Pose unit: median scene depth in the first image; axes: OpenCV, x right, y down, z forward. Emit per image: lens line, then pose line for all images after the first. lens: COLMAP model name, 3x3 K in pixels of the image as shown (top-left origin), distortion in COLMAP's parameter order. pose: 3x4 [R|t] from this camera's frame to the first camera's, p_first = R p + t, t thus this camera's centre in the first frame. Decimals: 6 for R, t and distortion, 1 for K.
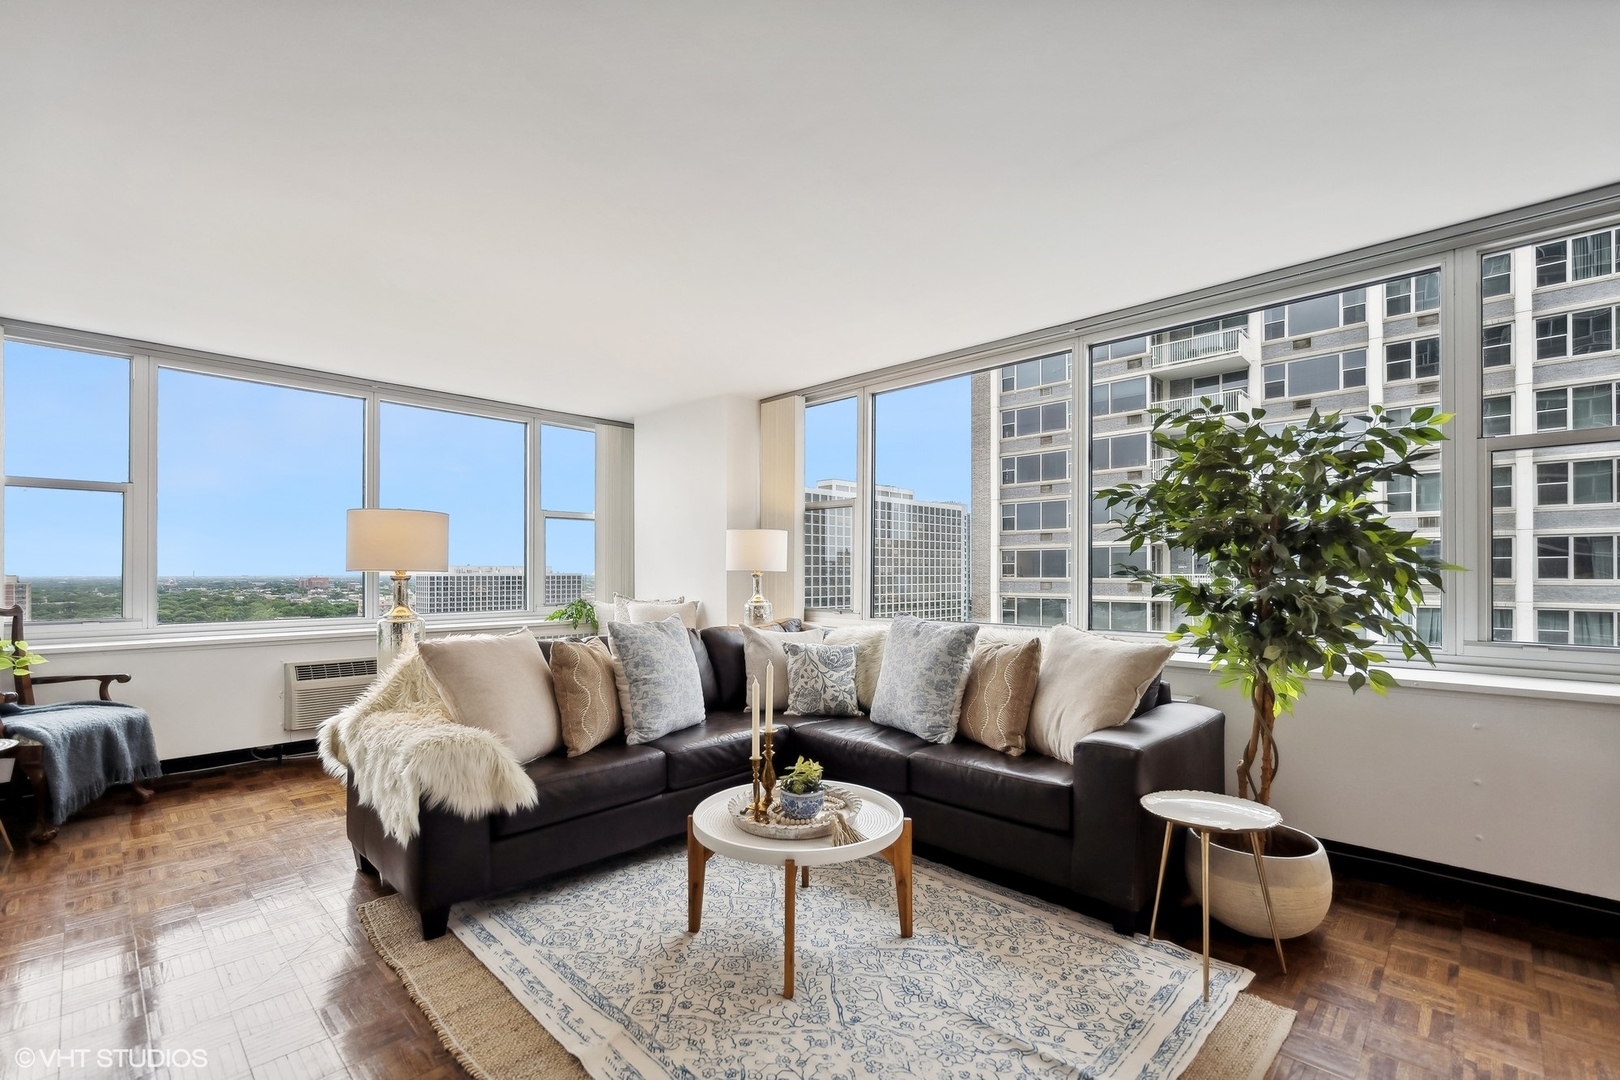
lens RADIAL K [[717.6, 0, 815.3], [0, 717.6, 571.3], [0, 0, 1]] dist [0.001012, -0.000020]
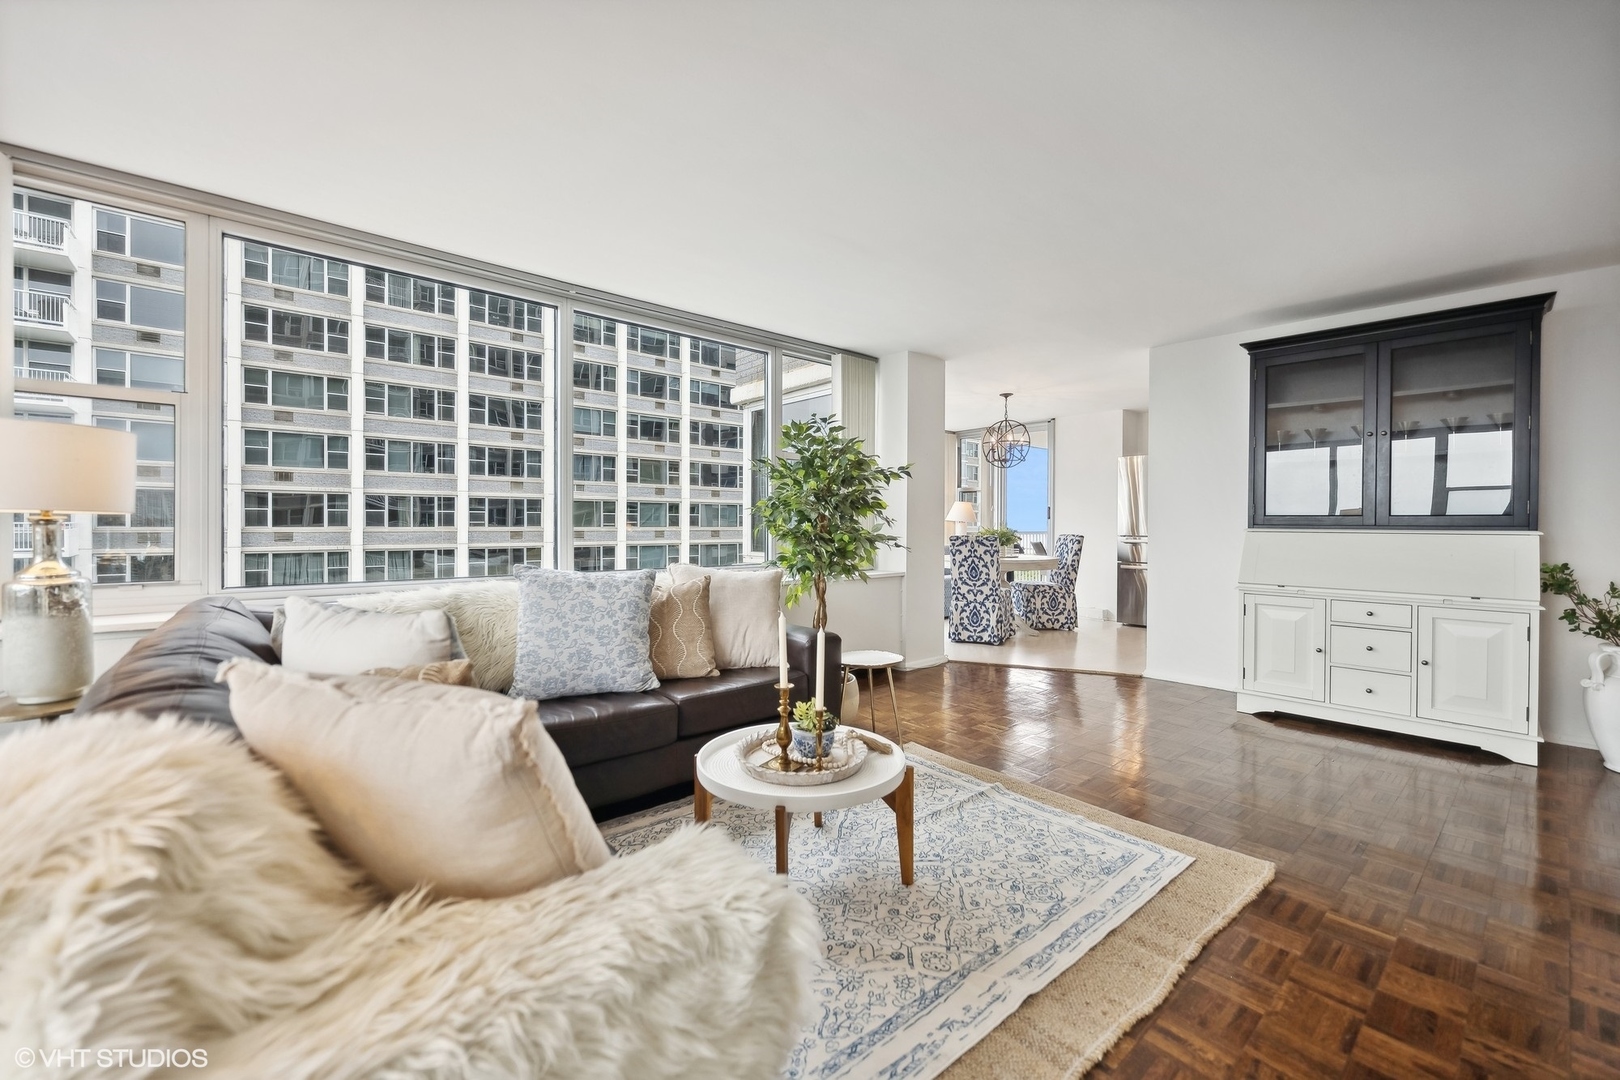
lens RADIAL K [[664.3, 0, 805.8], [0, 664.3, 525.5], [0, 0, 1]] dist [0.002165, 0.000057]
pose [[0.081590, -0.000981, 0.996666, -0.716498], [-0.006719, 0.999976, 0.001534, 0.006458], [-0.996643, -0.006822, 0.081581, 0.686984]]
